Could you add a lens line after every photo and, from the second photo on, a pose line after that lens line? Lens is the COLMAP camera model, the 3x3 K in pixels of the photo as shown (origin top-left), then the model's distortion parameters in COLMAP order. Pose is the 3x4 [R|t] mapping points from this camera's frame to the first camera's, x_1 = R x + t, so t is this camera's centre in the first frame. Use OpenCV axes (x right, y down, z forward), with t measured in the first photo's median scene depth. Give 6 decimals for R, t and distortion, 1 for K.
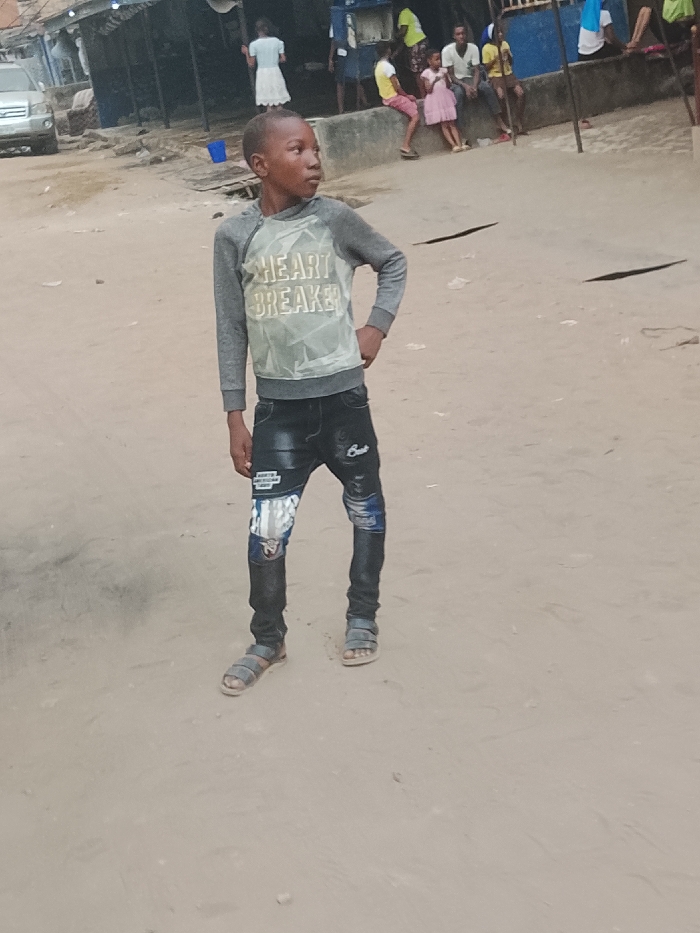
lens RADIAL K [[1474.7, 0, 362.3], [0, 1474.7, 469.4], [0, 0, 1]] dist [0.047657, 0.026155]
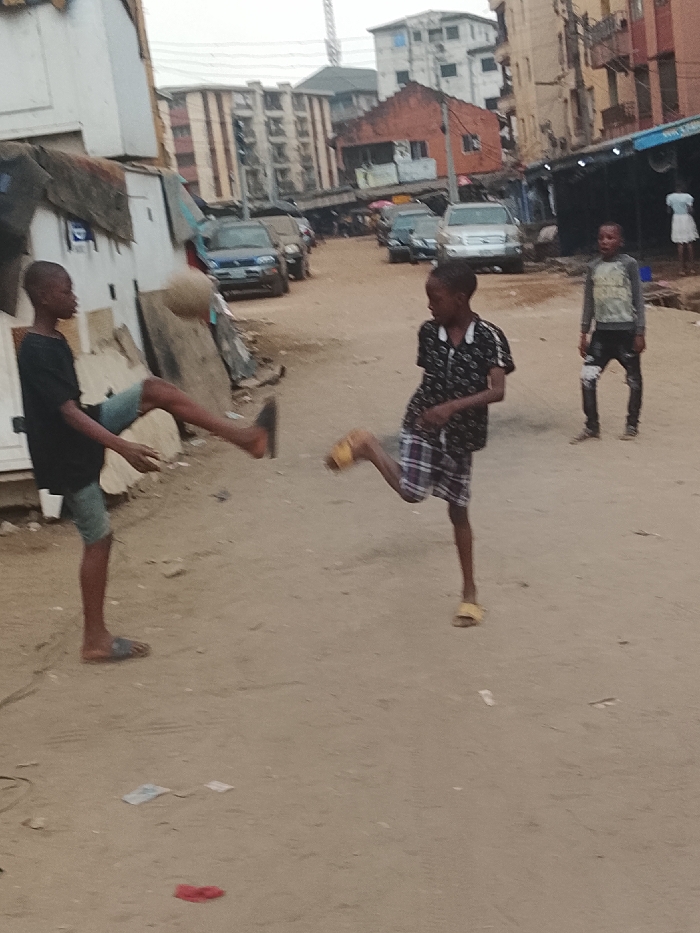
lens RADIAL K [[1474.7, 0, 362.3], [0, 1474.7, 469.4], [0, 0, 1]] dist [0.047657, 0.026155]
pose [[0.952357, 0.099328, -0.288358, 0.044305], [-0.125272, 0.989440, -0.072911, 0.061544], [0.278071, 0.105561, 0.954743, -0.226201]]
